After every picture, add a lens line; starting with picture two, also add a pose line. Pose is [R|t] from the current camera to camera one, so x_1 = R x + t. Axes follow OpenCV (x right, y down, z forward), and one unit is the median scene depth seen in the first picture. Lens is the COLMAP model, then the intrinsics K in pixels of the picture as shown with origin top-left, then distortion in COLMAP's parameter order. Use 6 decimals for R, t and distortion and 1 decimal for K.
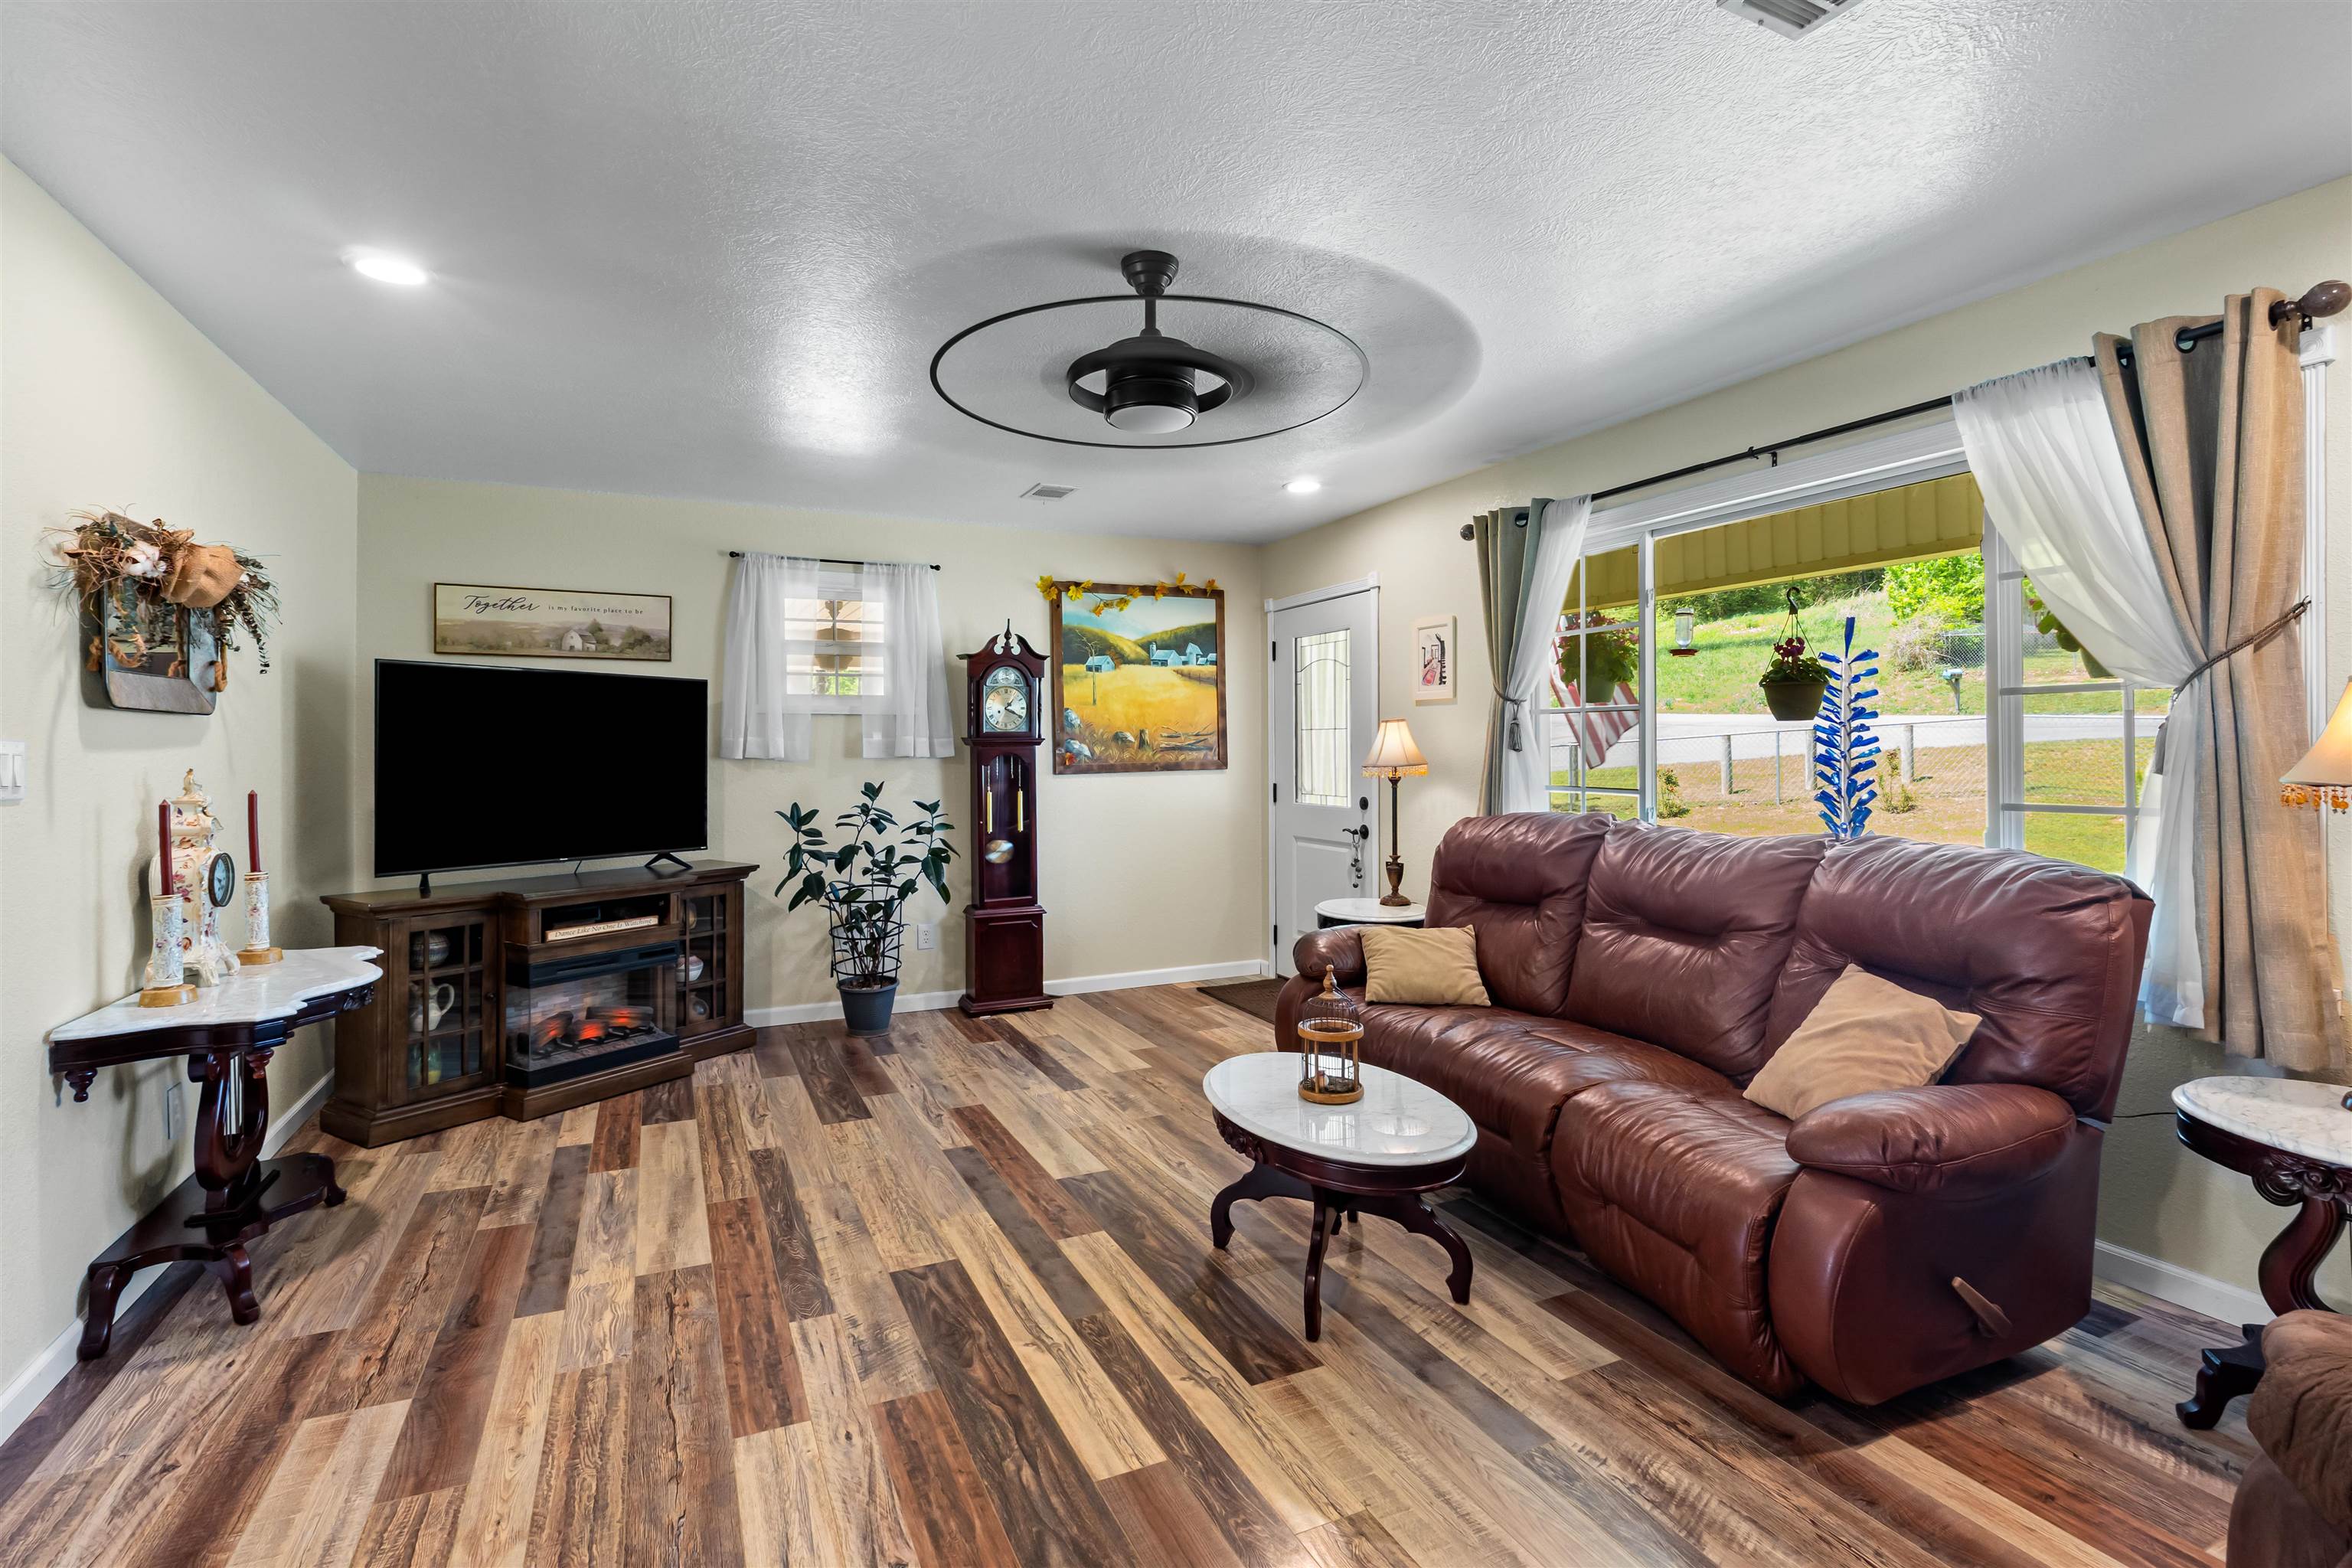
lens RADIAL K [[1114.5, 0, 1170.2], [0, 1114.5, 754.0], [0, 0, 1]] dist [-0.002519, 0.000058]
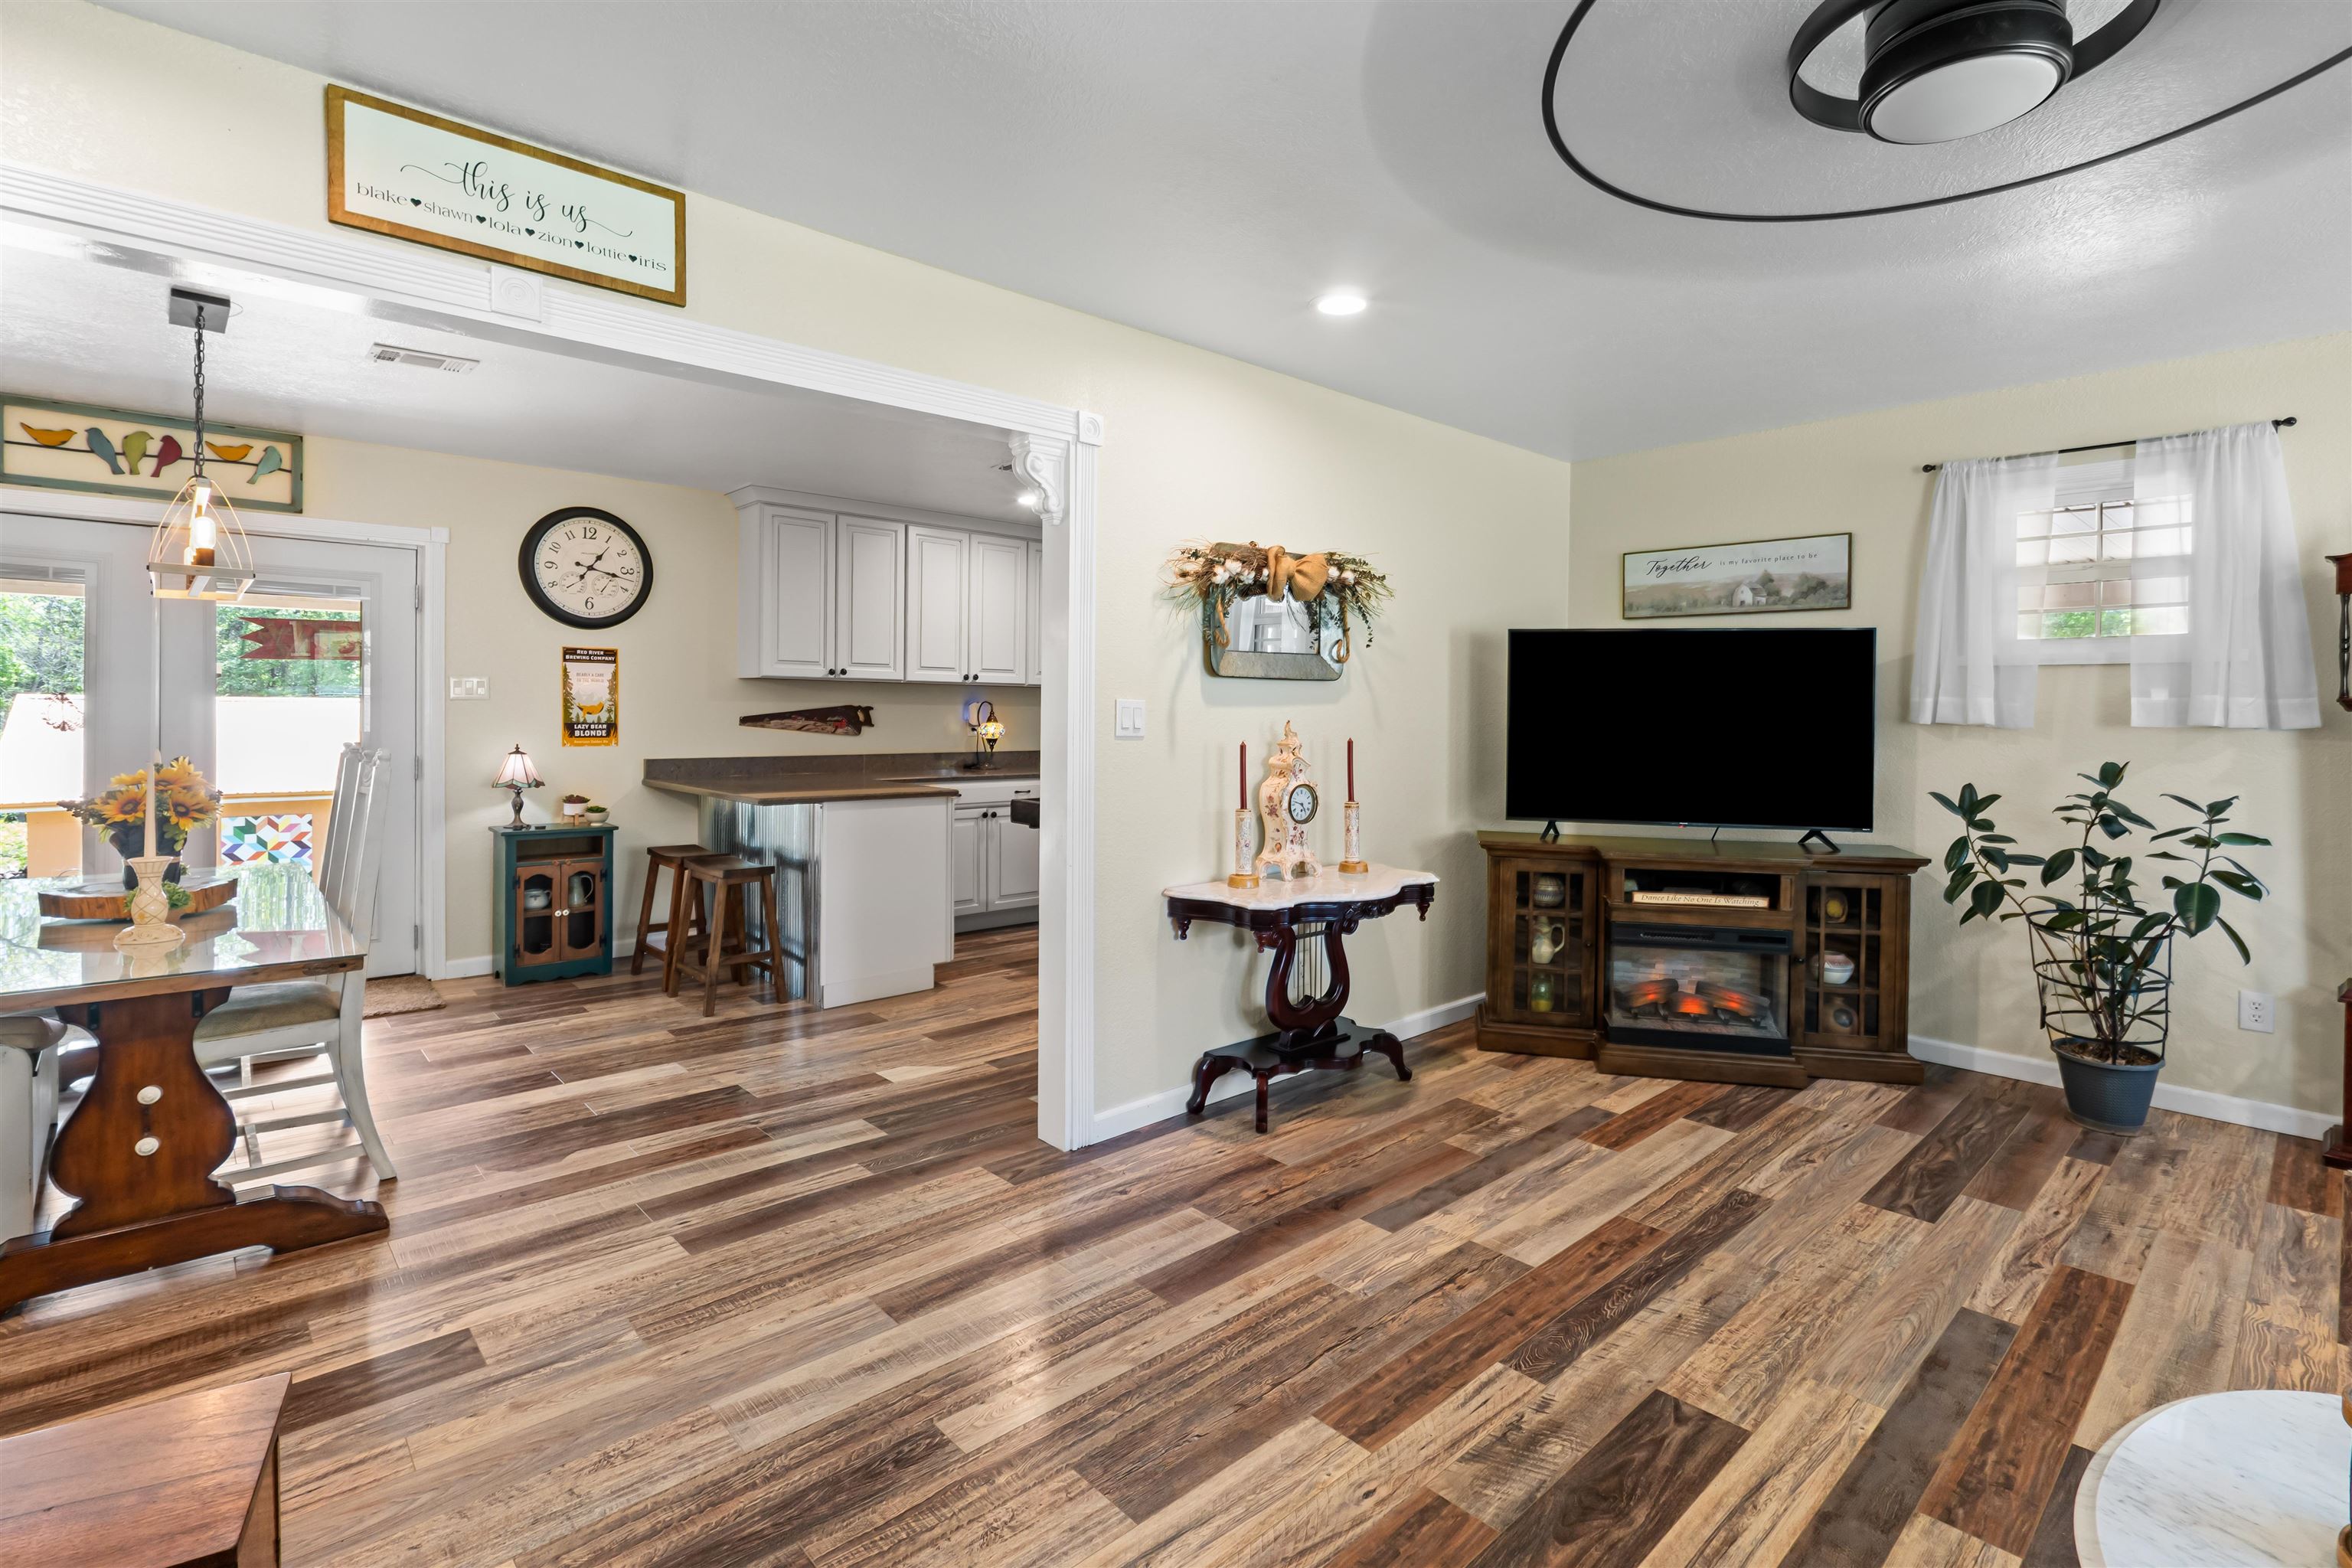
lens RADIAL K [[1099.6, 0, 1179.1], [0, 1099.6, 730.3], [0, 0, 1]] dist [-0.004455, -0.000614]
pose [[0.305992, 0.025449, -0.951694, 0.277945], [-0.013916, 0.999655, 0.022258, -0.001780], [0.951932, 0.006433, 0.306241, 0.350021]]
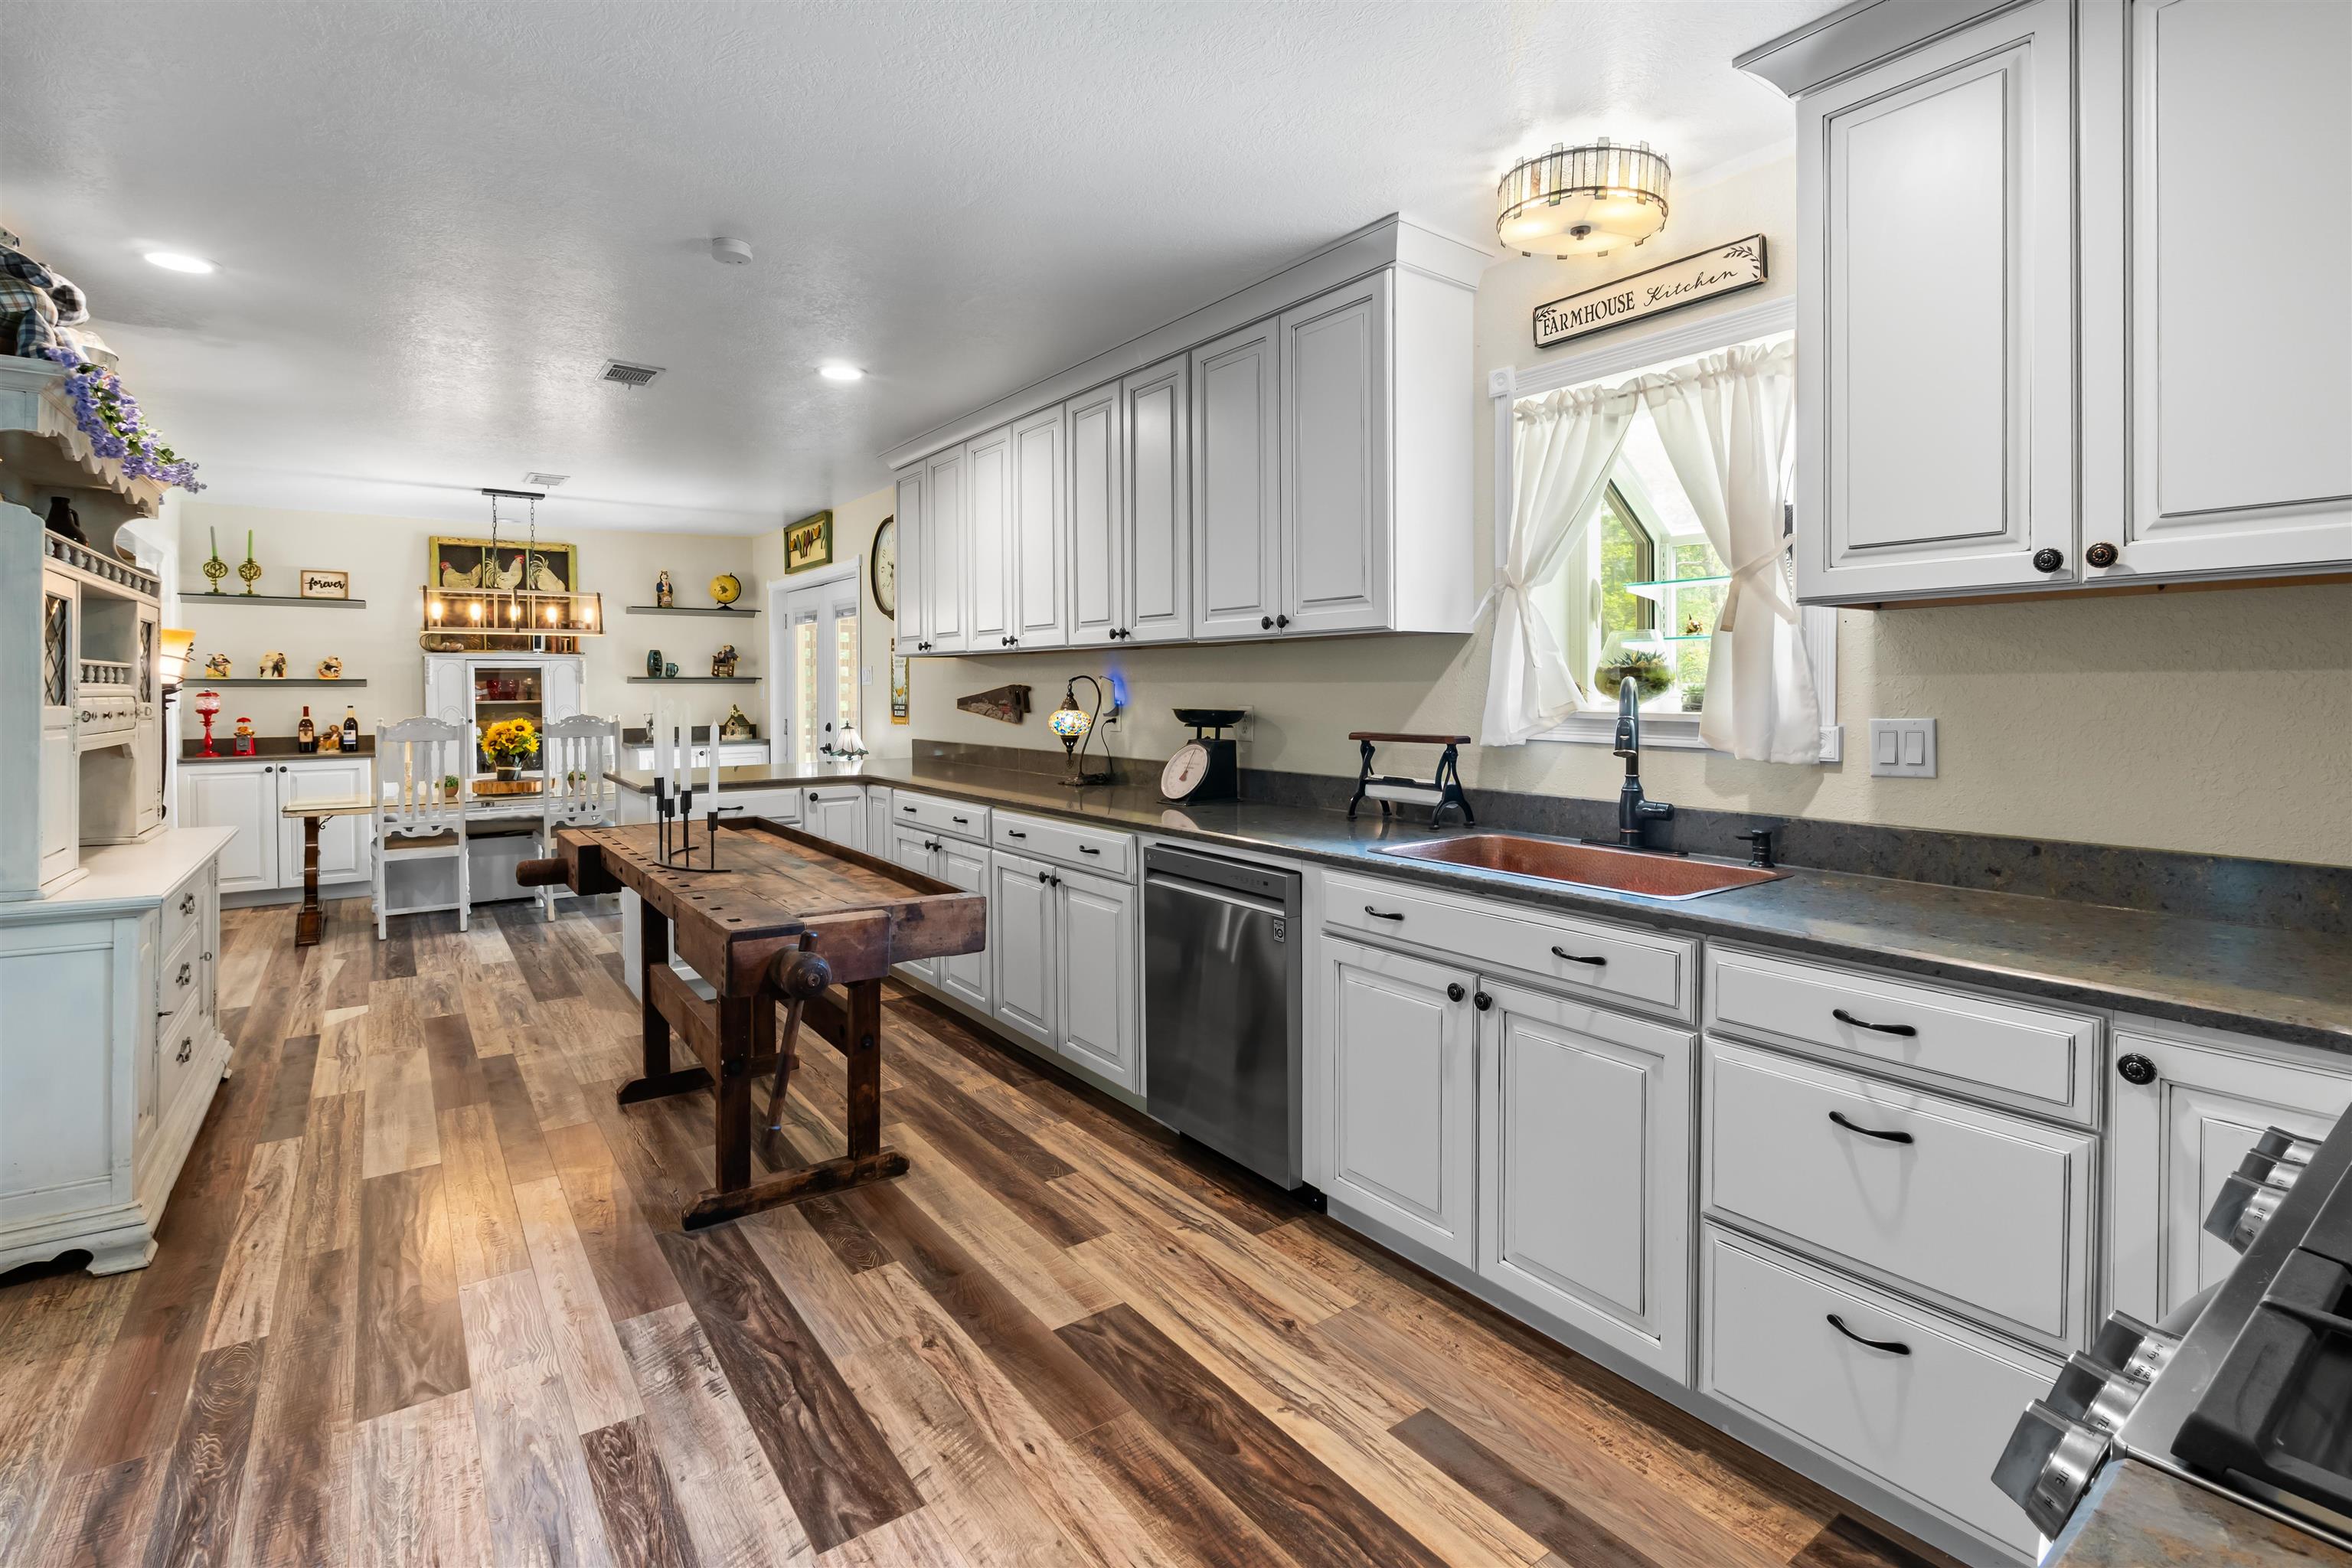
lens RADIAL K [[1103.5, 0, 1166.4], [0, 1103.5, 696.9], [0, 0, 1]] dist [-0.001004, 0.000159]
pose [[-0.982958, 0.012907, -0.183379, -1.567770], [0.010442, 0.999842, 0.014402, 0.001863], [0.183535, 0.012241, -0.982937, 1.853897]]
